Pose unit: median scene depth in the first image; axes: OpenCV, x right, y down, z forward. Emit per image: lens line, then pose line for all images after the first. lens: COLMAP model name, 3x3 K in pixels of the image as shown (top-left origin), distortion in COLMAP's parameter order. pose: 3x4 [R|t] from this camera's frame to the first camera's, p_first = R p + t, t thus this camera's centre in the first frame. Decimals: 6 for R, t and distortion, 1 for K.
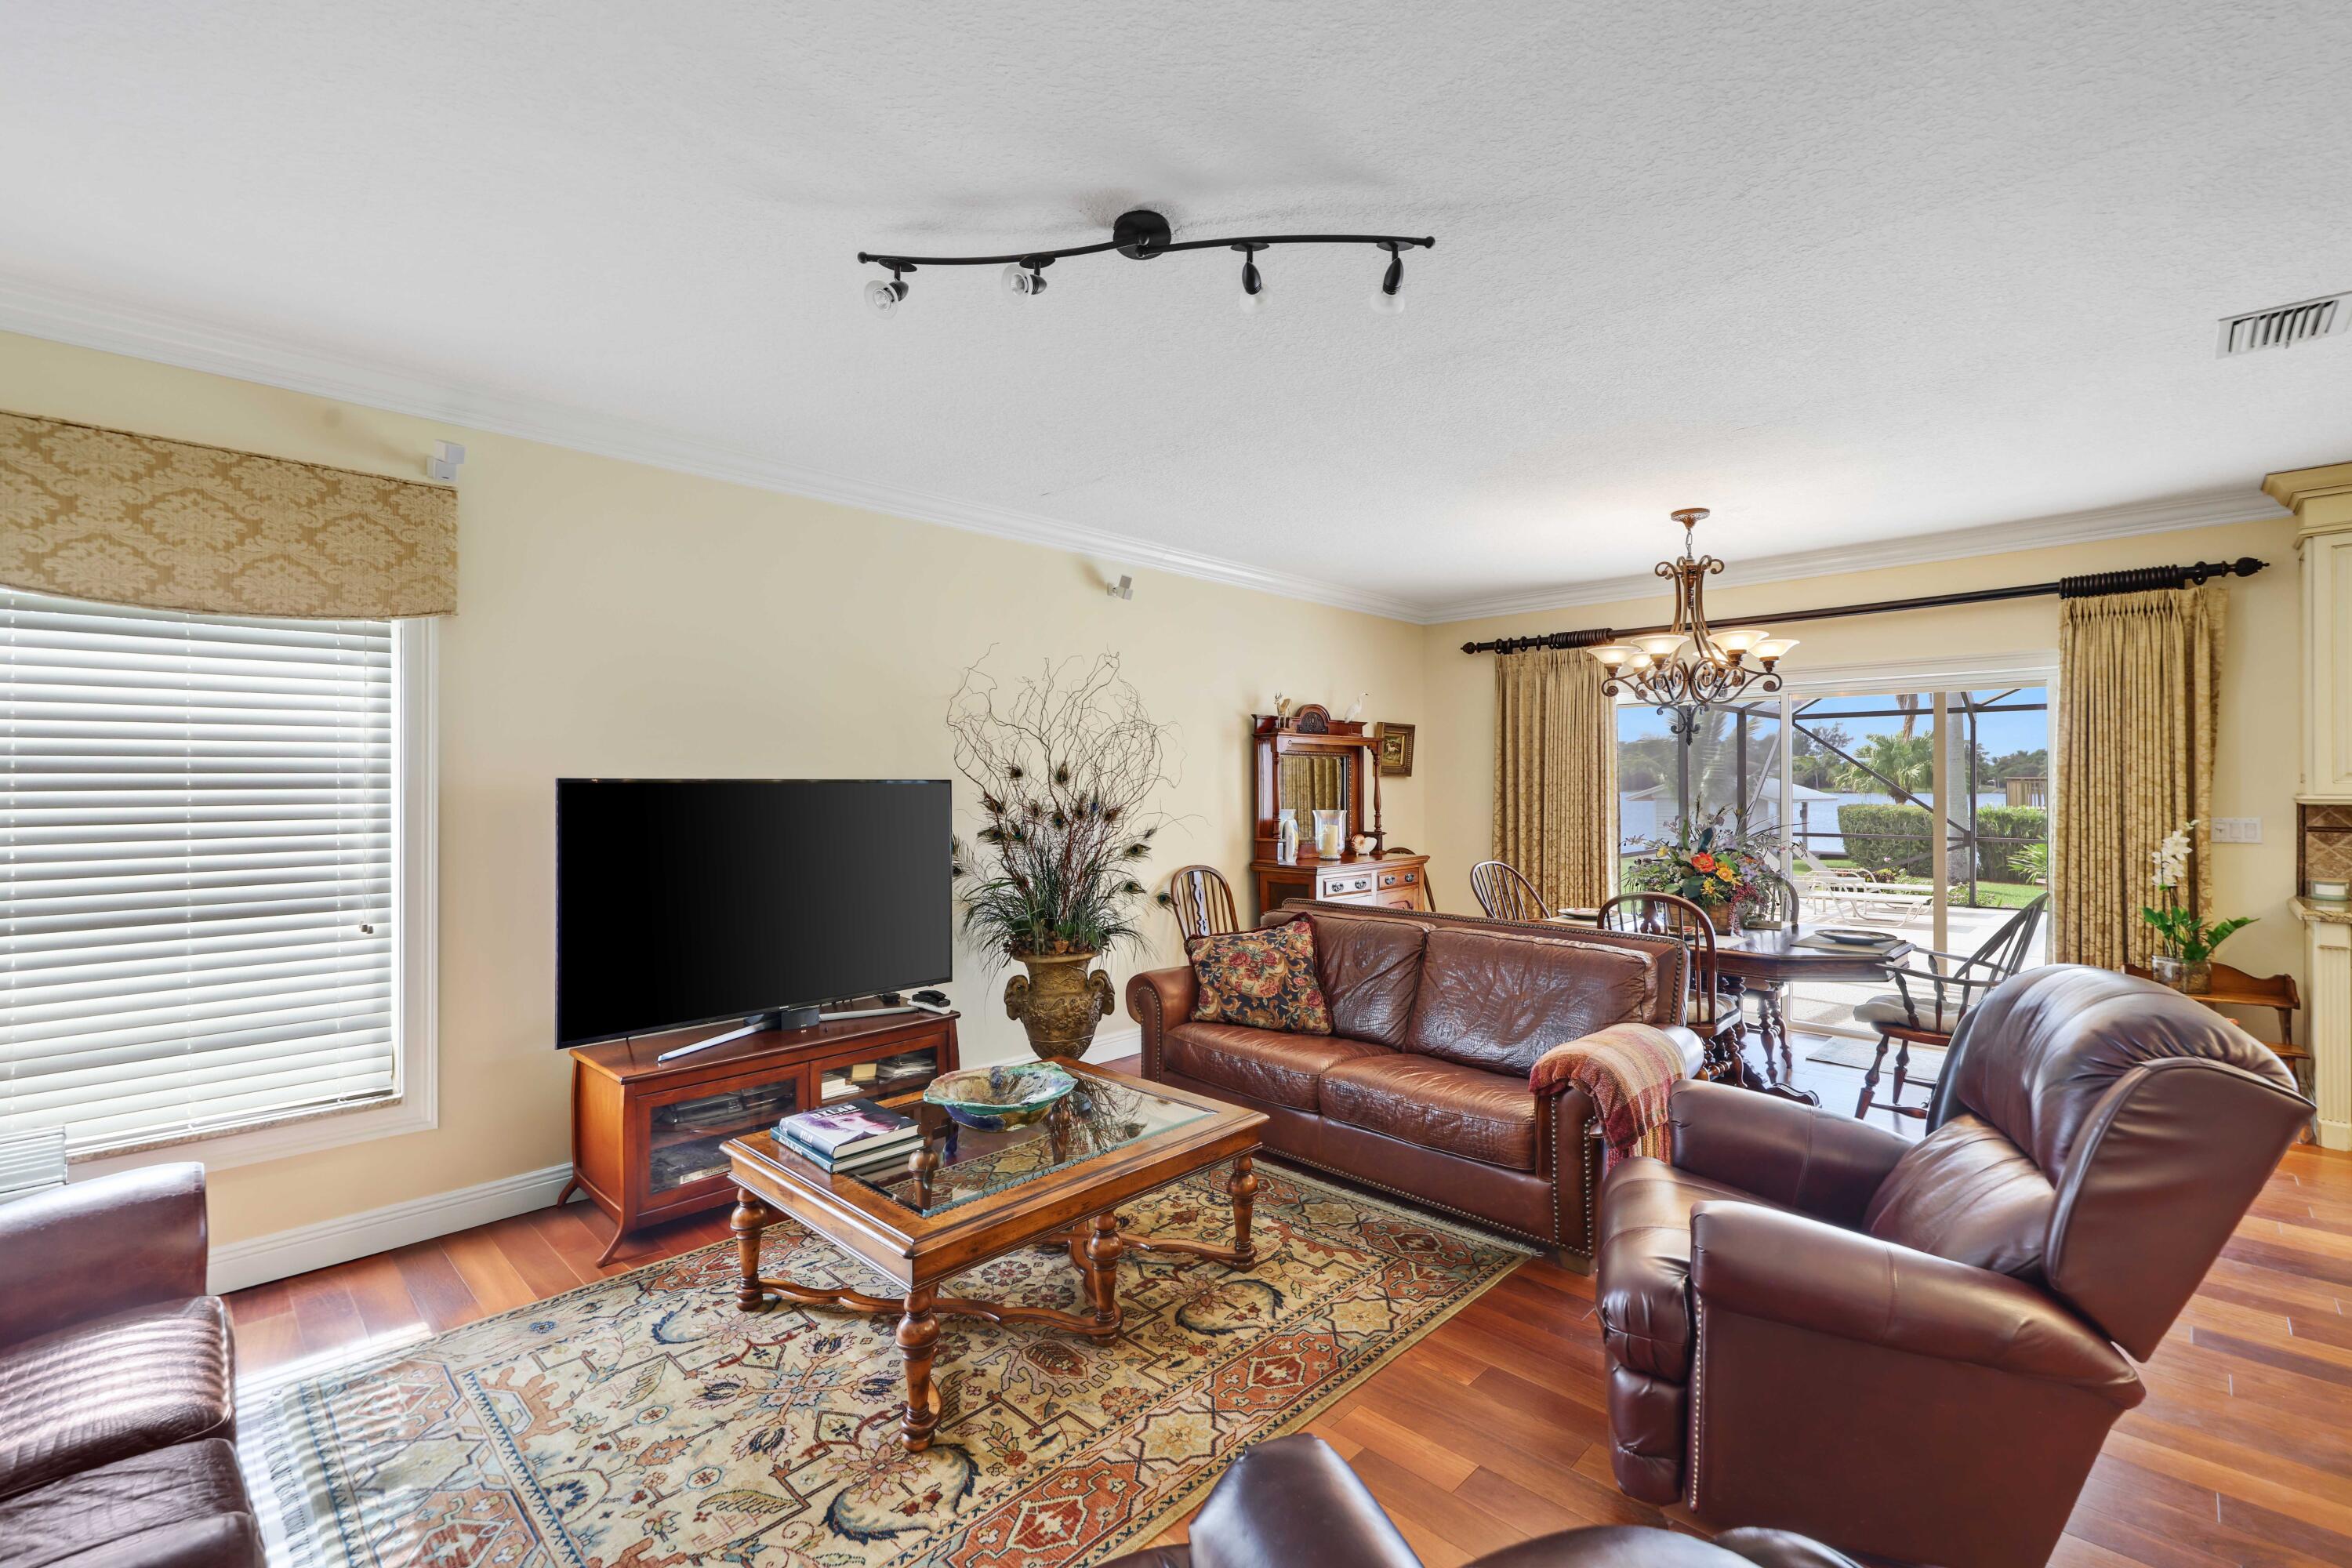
lens RADIAL K [[1030.9, 0, 1176.0], [0, 1030.9, 784.0], [0, 0, 1]] dist [-0.000388, -0.000113]
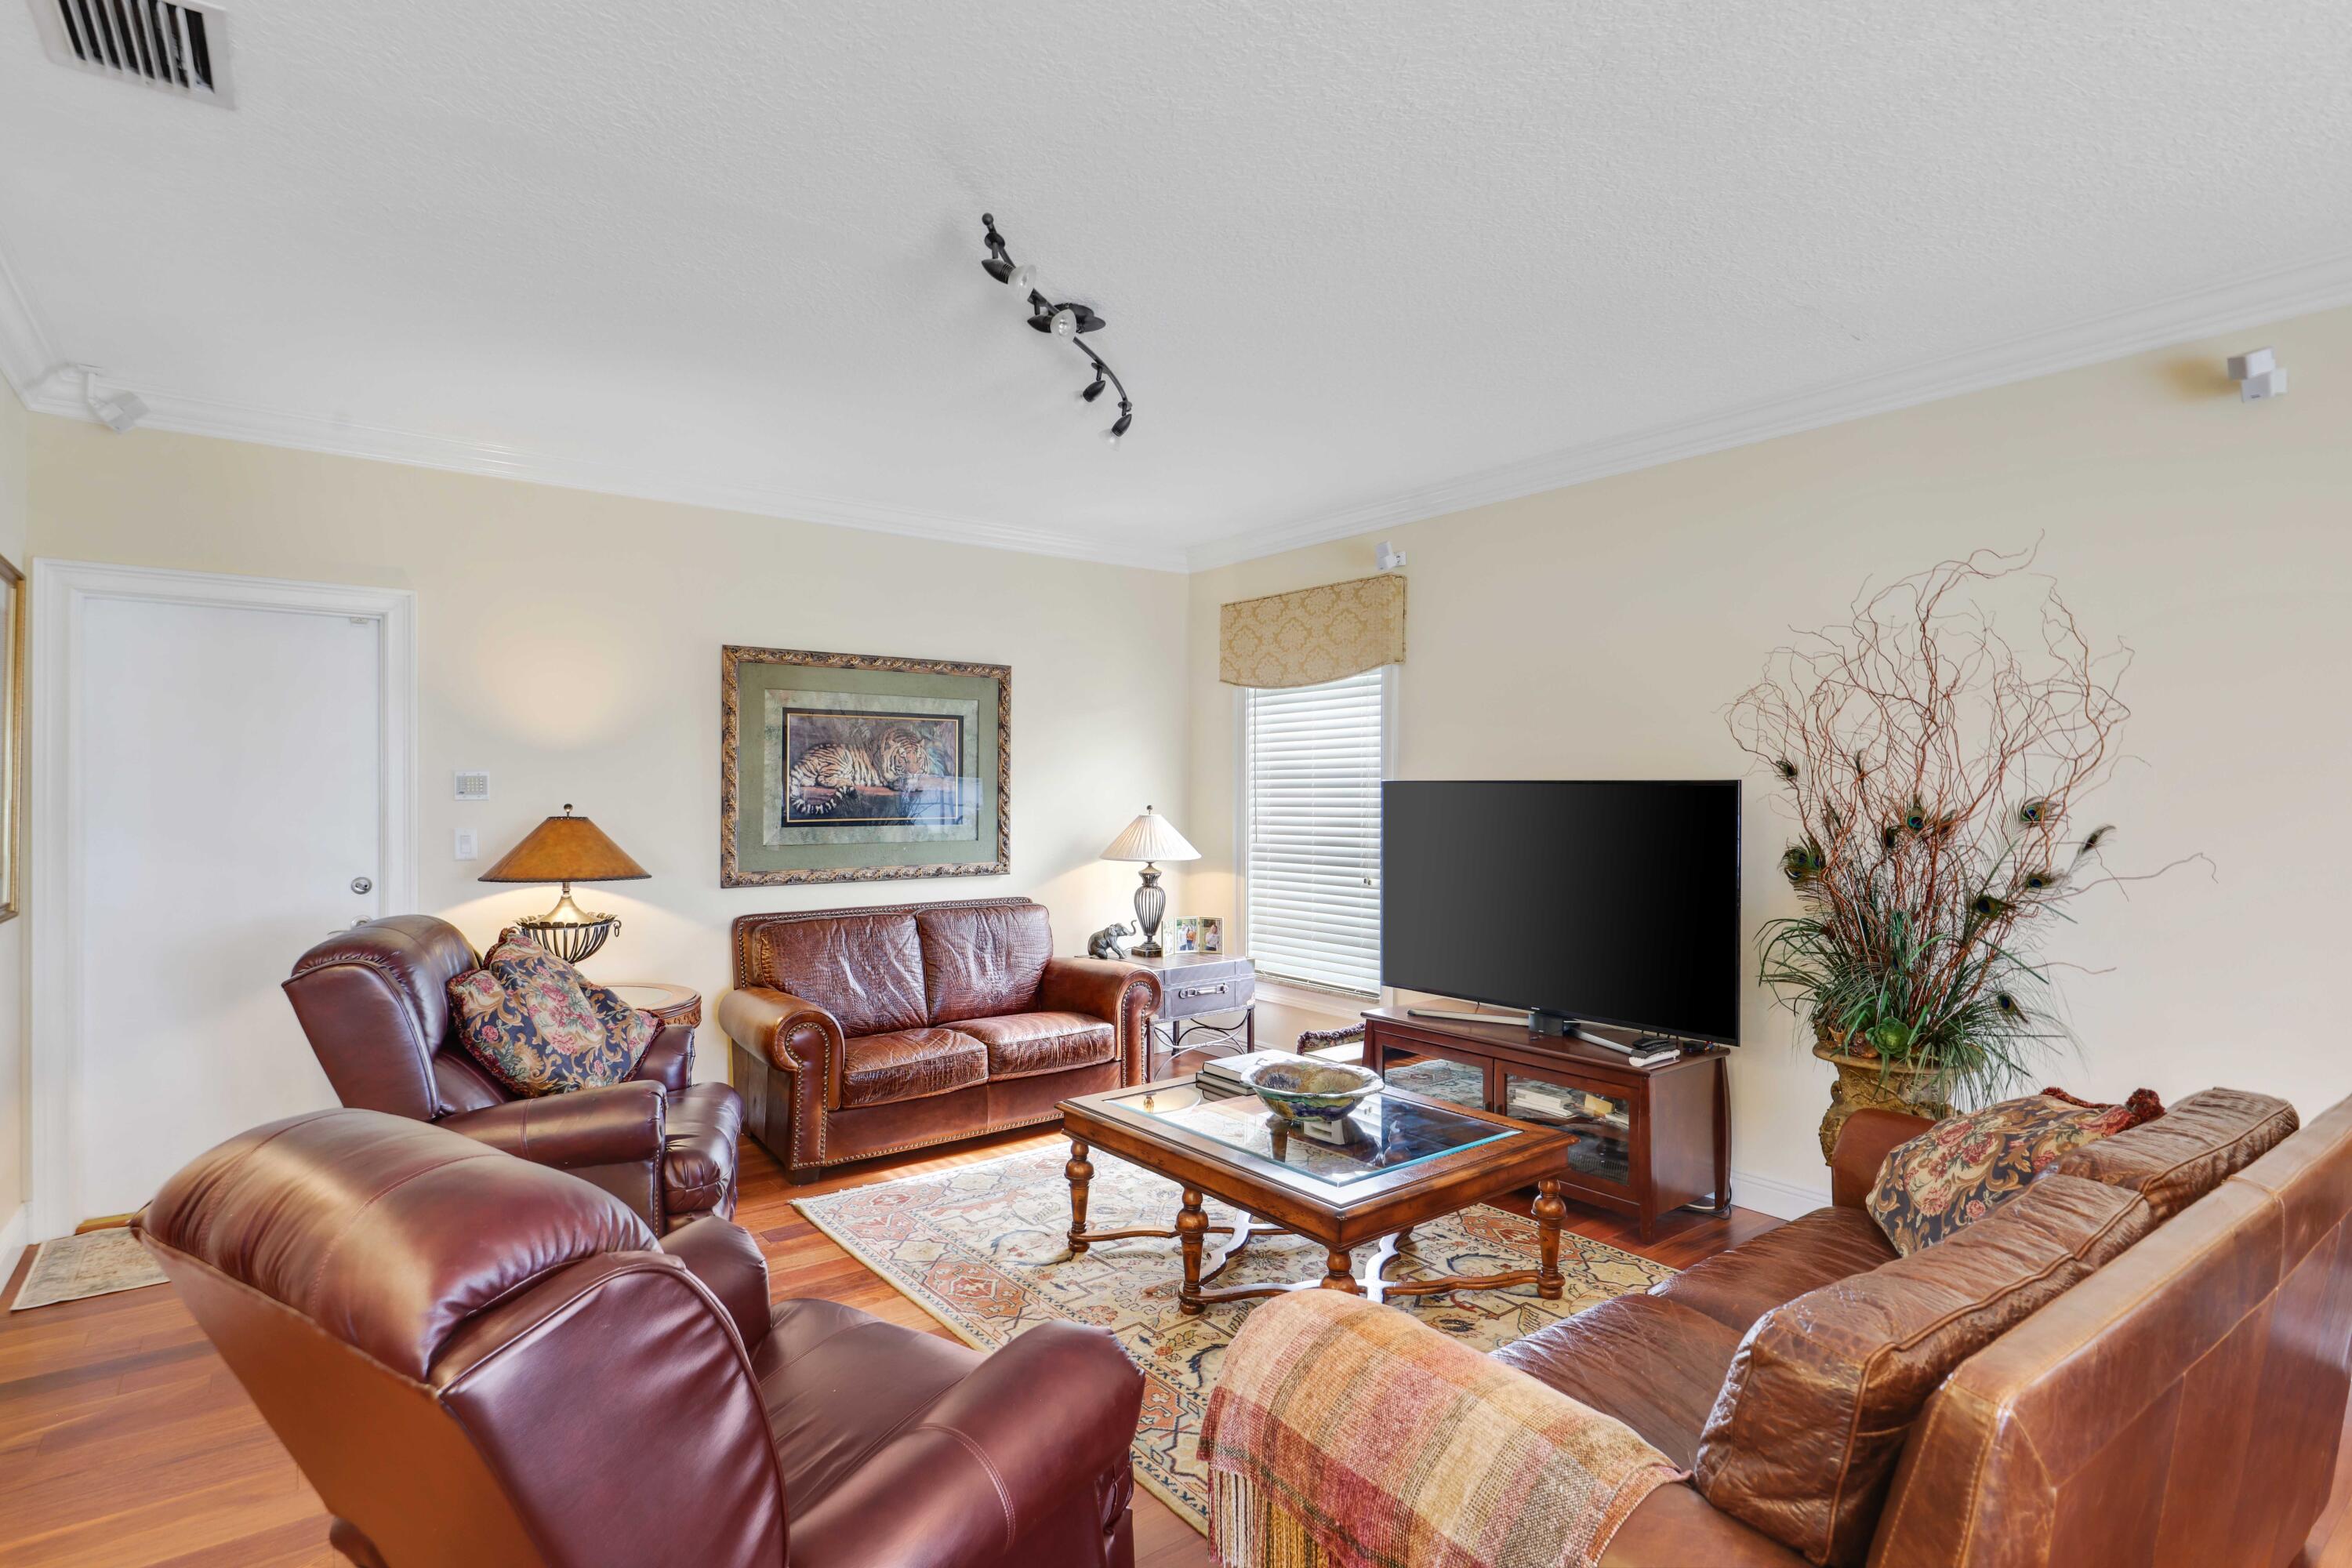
lens RADIAL K [[1198.3, 0, 1176.0], [0, 1198.3, 784.0], [0, 0, 1]] dist [-0.000613, -0.000036]
pose [[-0.155145, 0.004317, -0.987882, 1.077073], [0.004037, 0.999985, 0.003736, -0.009570], [0.987883, -0.003408, -0.155160, 1.095511]]
